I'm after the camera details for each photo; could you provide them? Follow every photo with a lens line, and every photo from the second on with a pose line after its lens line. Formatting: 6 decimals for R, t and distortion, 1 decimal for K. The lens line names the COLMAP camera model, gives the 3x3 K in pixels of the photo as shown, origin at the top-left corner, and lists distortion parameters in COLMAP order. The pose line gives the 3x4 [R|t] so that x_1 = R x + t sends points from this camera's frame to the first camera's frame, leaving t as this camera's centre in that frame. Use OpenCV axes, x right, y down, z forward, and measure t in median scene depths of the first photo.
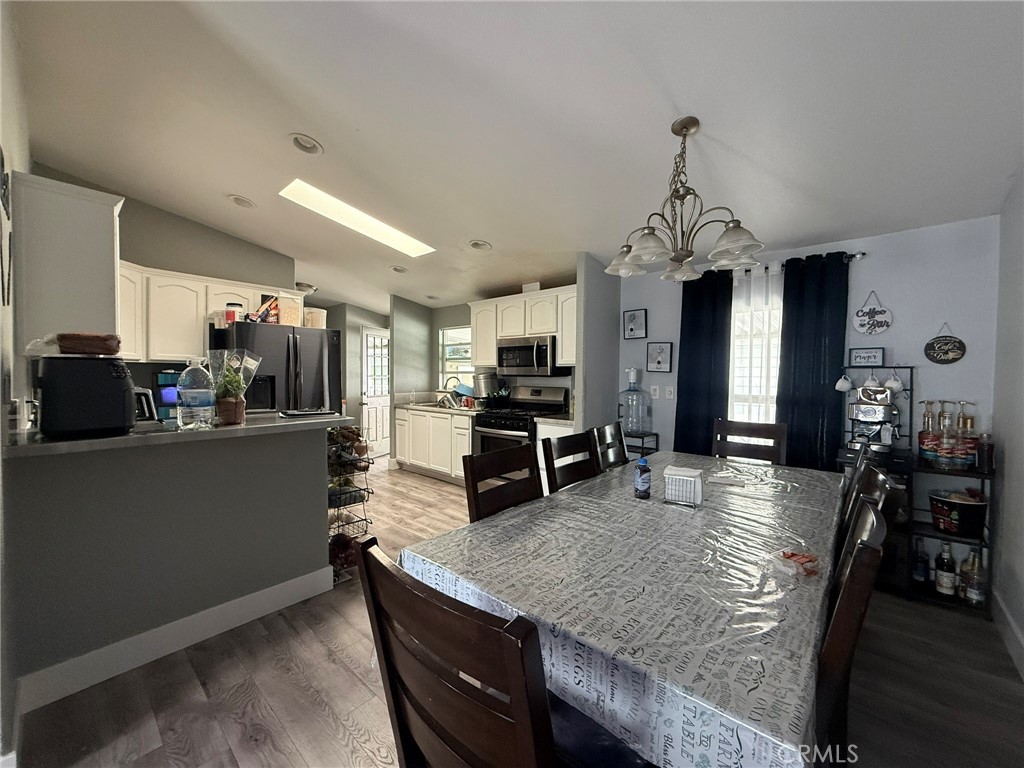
lens RADIAL K [[406.9, 0, 511.4], [0, 406.9, 384.2], [0, 0, 1]] dist [-0.001197, -0.000106]
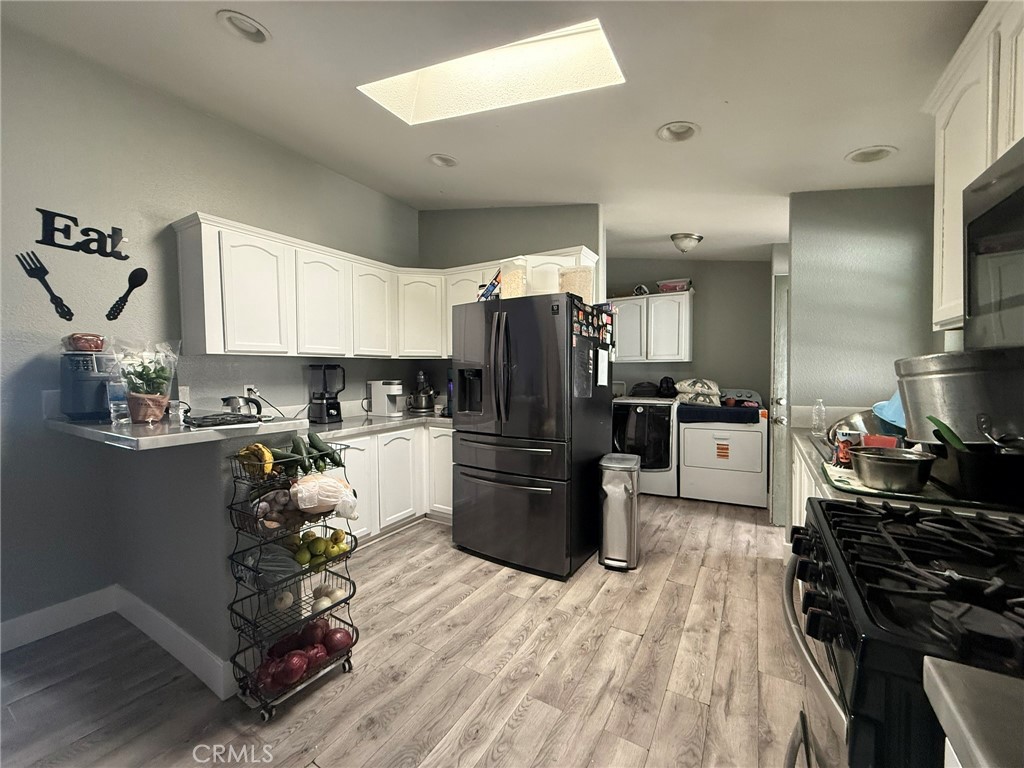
lens RADIAL K [[406.9, 0, 510.9], [0, 406.9, 382.7], [0, 0, 1]] dist [-0.001197, -0.000106]
pose [[0.174413, 0.016974, -0.984526, 0.156589], [-0.014862, 0.999783, 0.014604, -0.006565], [0.984560, 0.012085, 0.174627, 0.807729]]
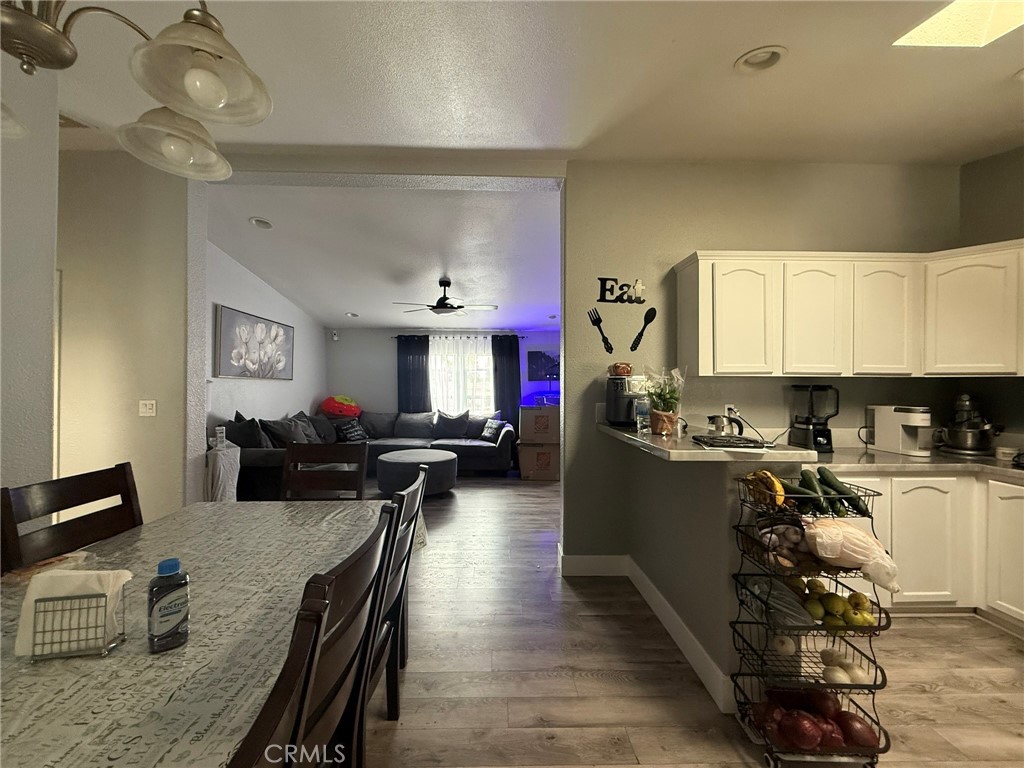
lens RADIAL K [[406.9, 0, 505.5], [0, 406.9, 383.1], [0, 0, 1]] dist [-0.001197, -0.000106]
pose [[-0.739551, -0.018952, -0.672833, 0.168240], [-0.031614, 0.999478, 0.006596, -0.015716], [0.672357, 0.026149, -0.739765, 0.754389]]
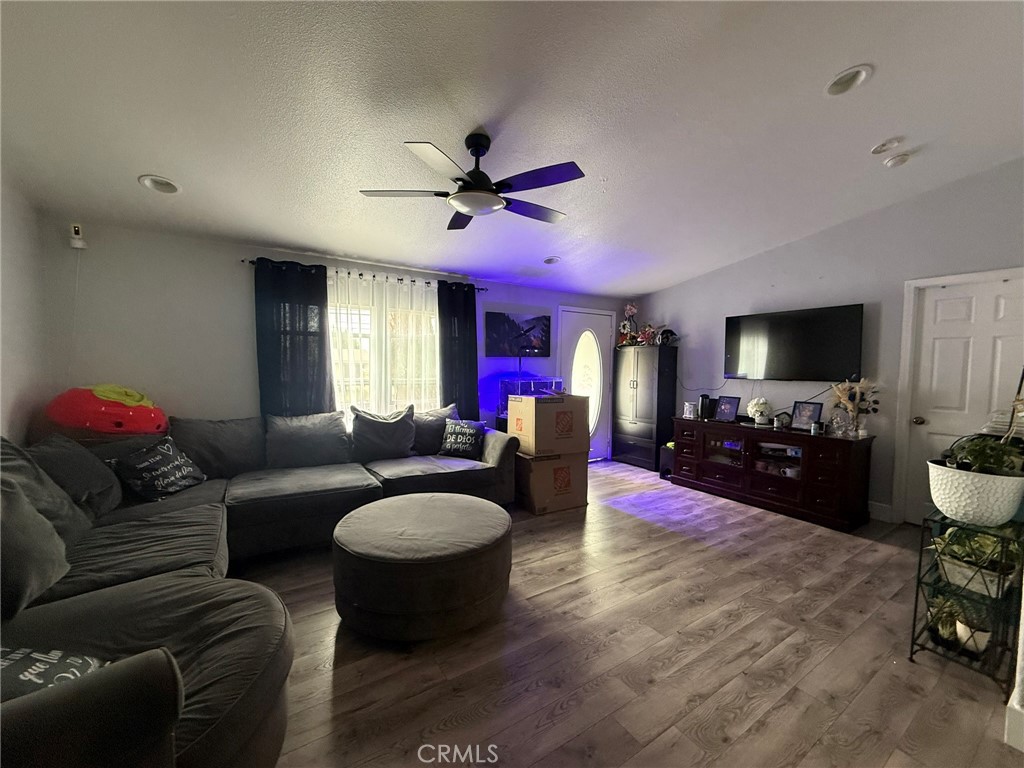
lens RADIAL K [[406.9, 0, 508.0], [0, 406.9, 386.1], [0, 0, 1]] dist [-0.001197, -0.000106]
pose [[-0.260929, 0.037806, -0.964618, 0.116255], [-0.043881, 0.997736, 0.050973, -0.007695], [0.964360, 0.055629, -0.258679, 0.429312]]
